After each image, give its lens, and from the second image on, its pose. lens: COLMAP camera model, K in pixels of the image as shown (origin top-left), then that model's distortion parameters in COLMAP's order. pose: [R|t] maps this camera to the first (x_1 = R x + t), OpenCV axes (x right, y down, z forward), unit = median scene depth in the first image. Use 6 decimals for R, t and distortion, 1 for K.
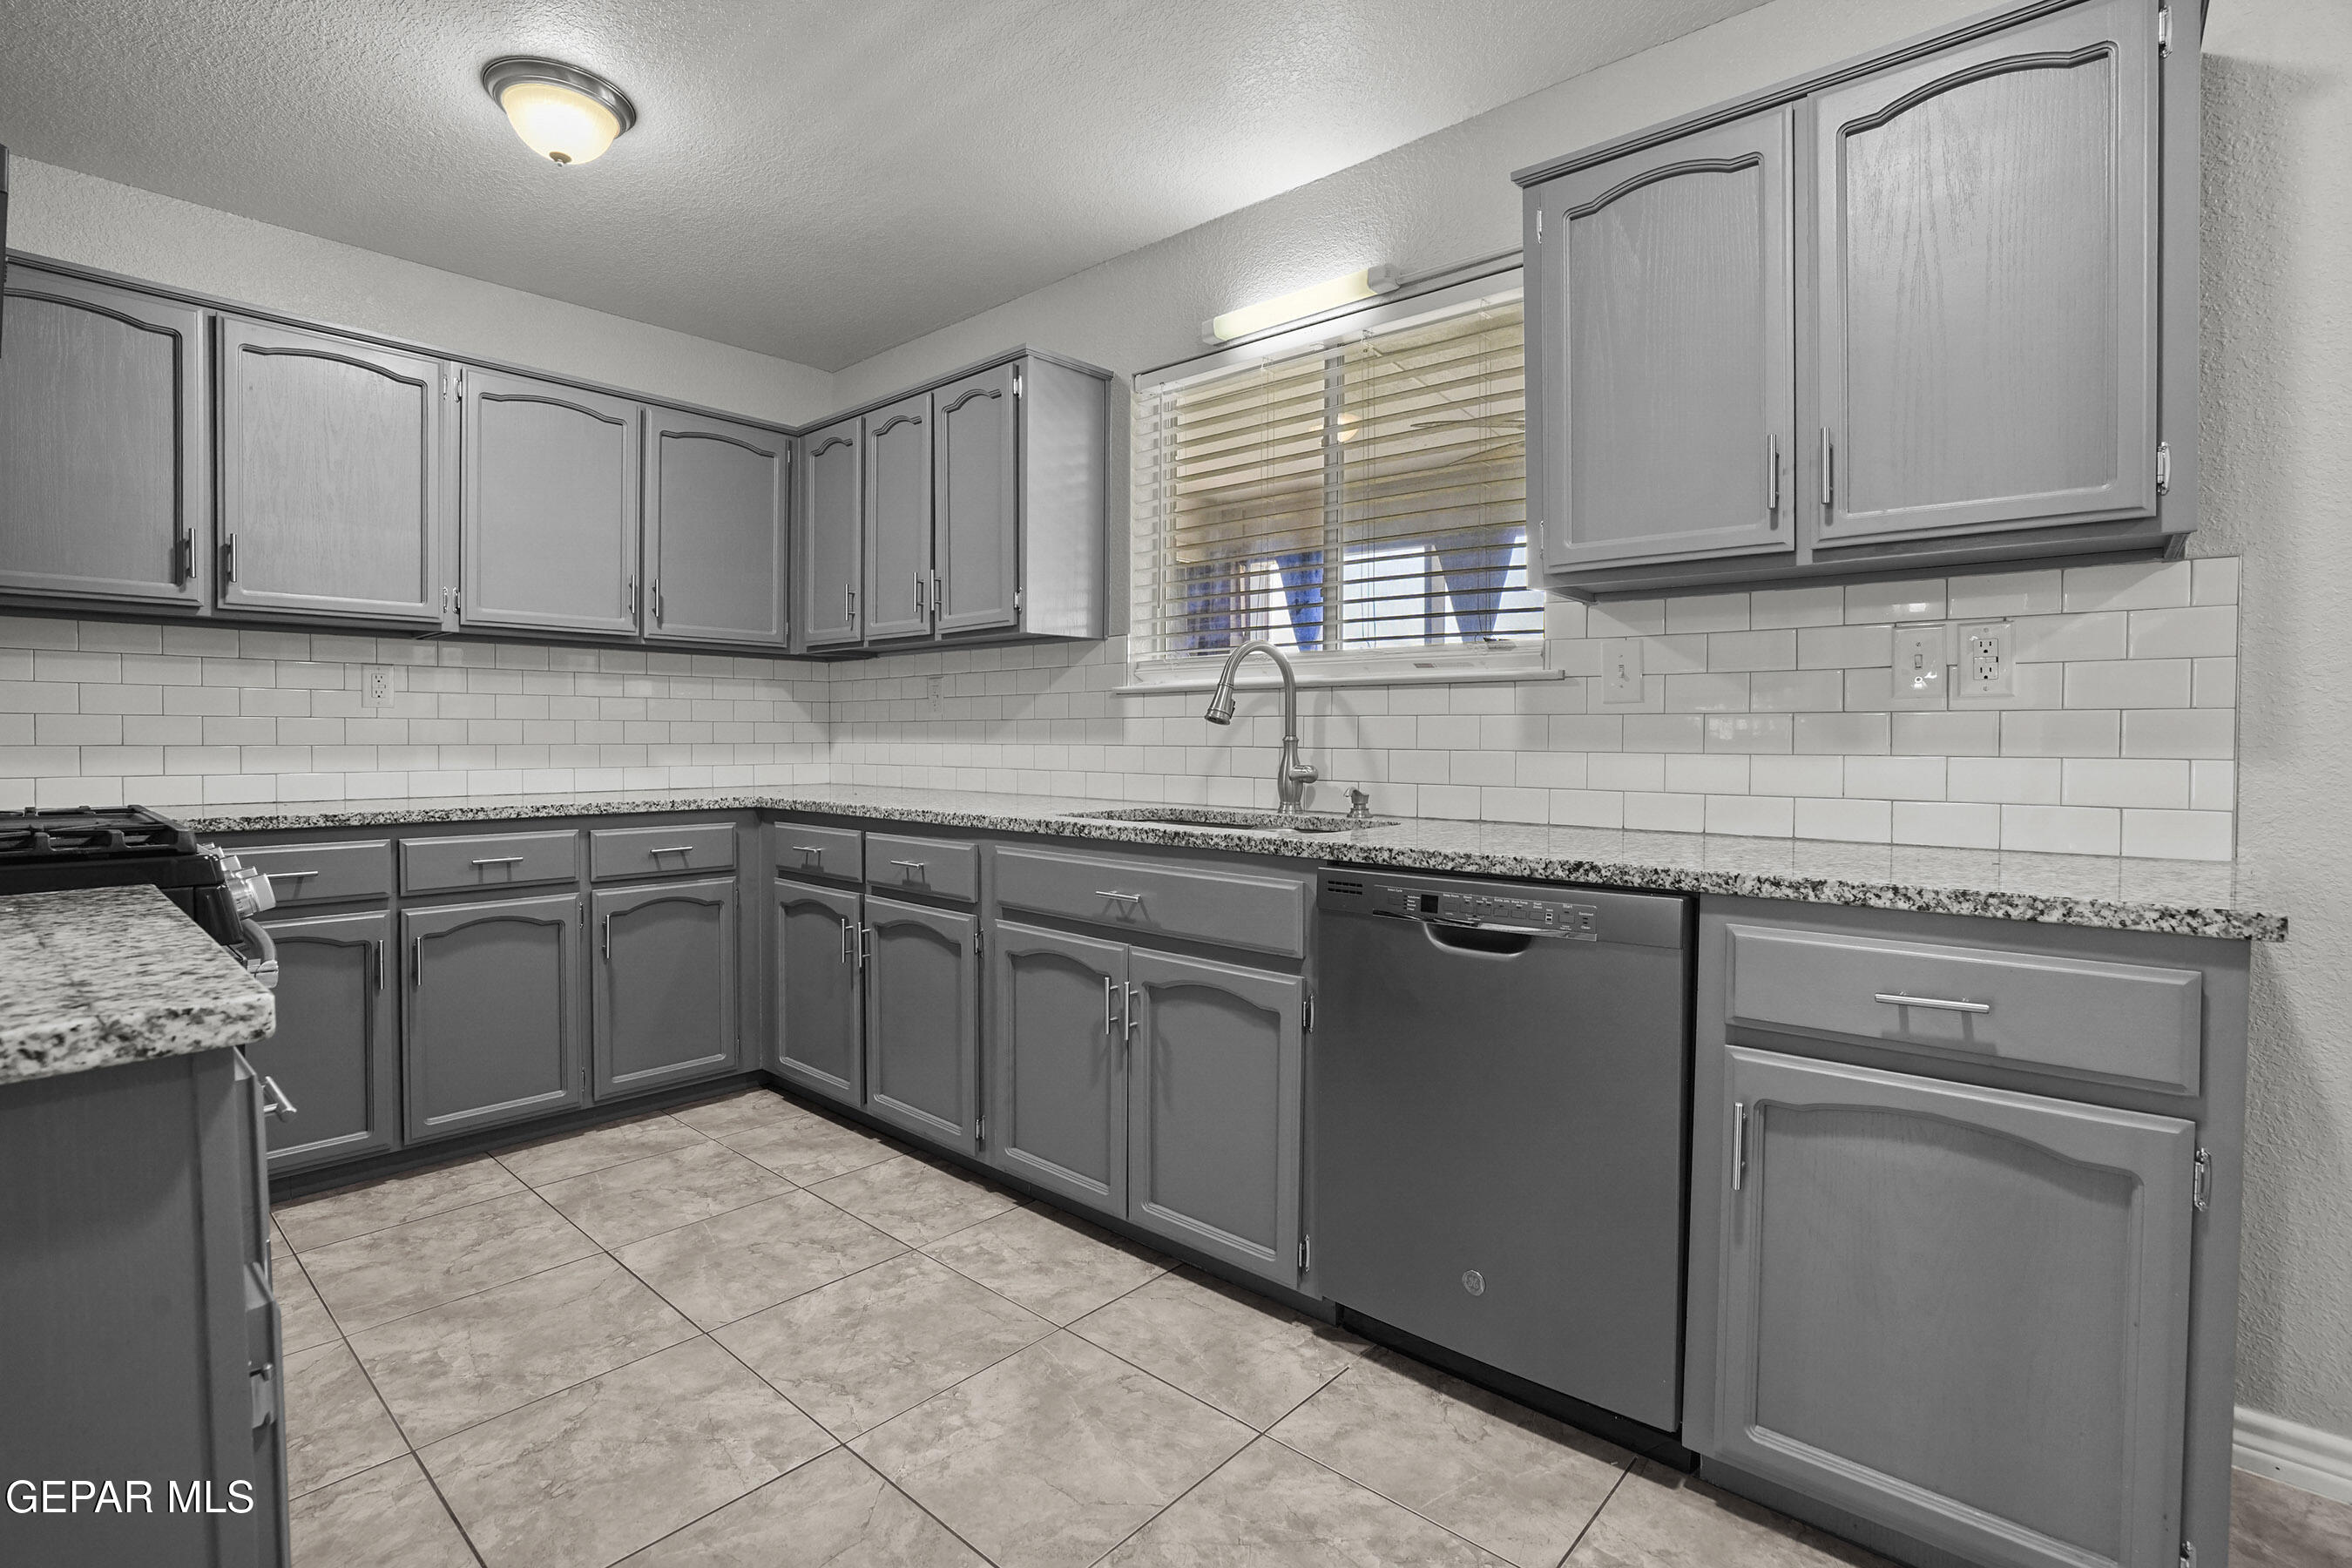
lens RADIAL K [[1087.4, 0, 1177.9], [0, 1087.4, 763.6], [0, 0, 1]] dist [-0.042929, 0.008284]
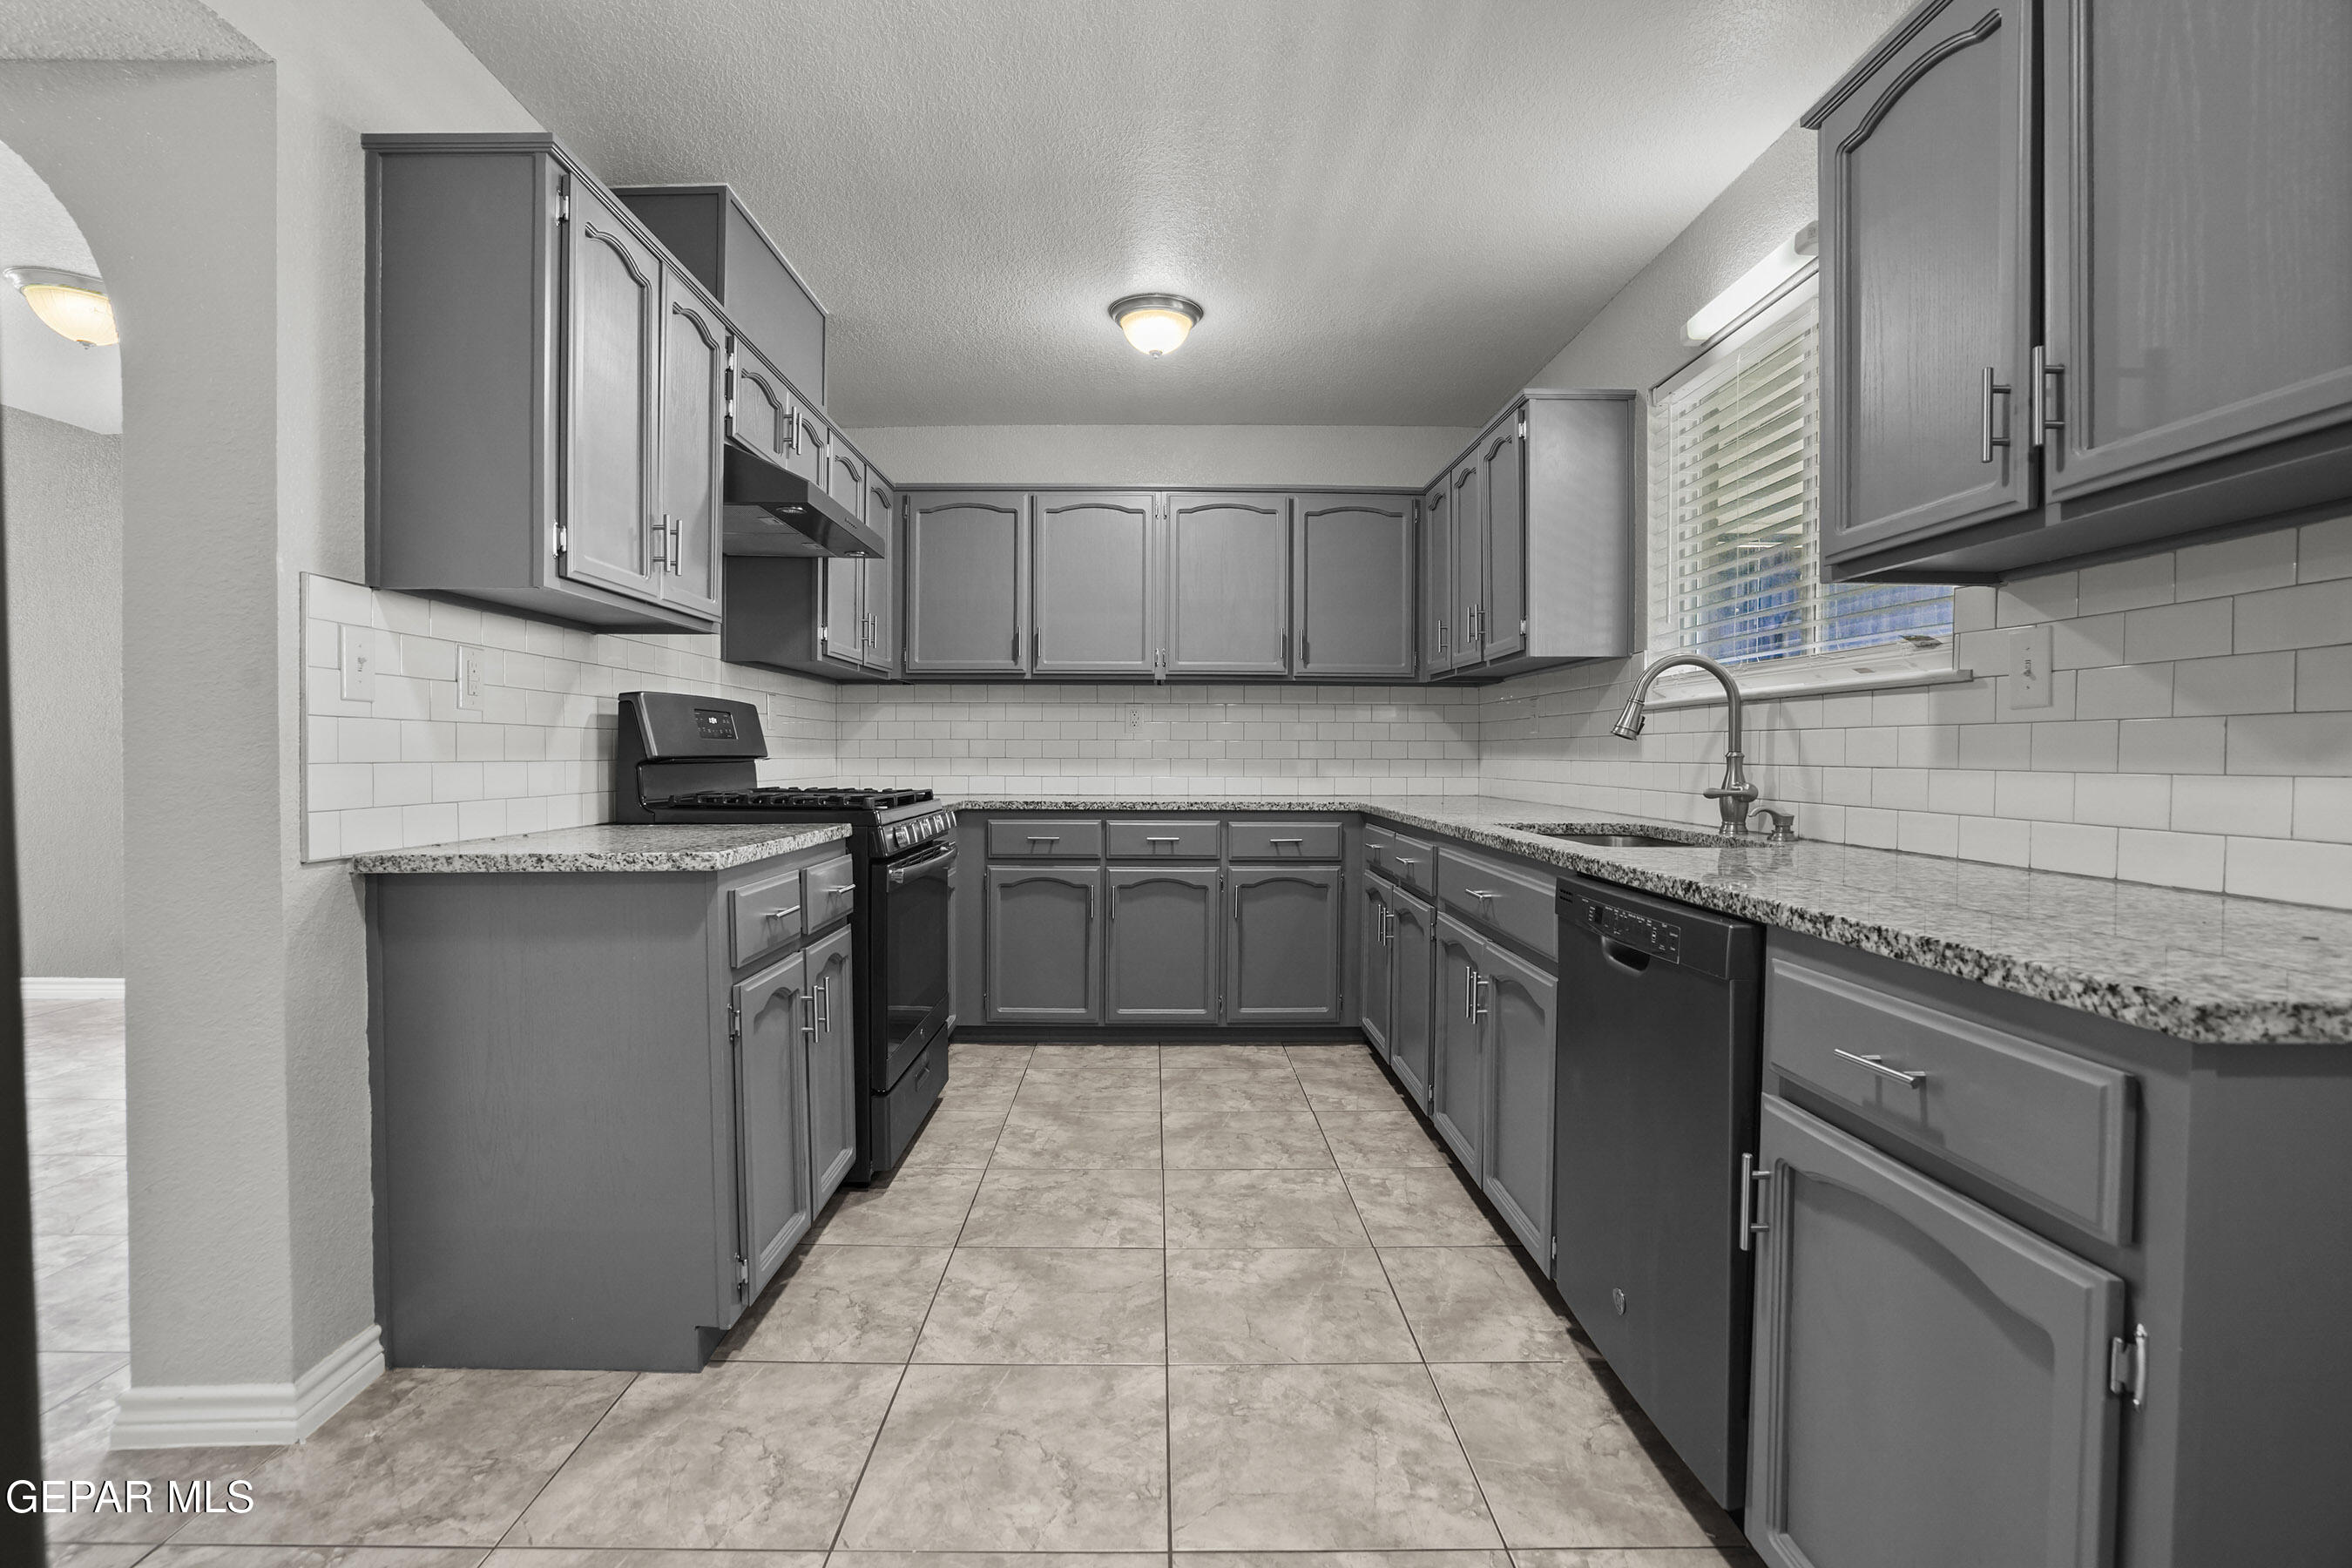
lens RADIAL K [[1087.4, 0, 1165.2], [0, 1087.4, 773.7], [0, 0, 1]] dist [-0.042929, 0.008284]
pose [[0.678445, 0.013561, -0.734526, 0.473596], [-0.019110, 0.999817, 0.000807, 0.002202], [0.734403, 0.013489, 0.678580, 0.009201]]
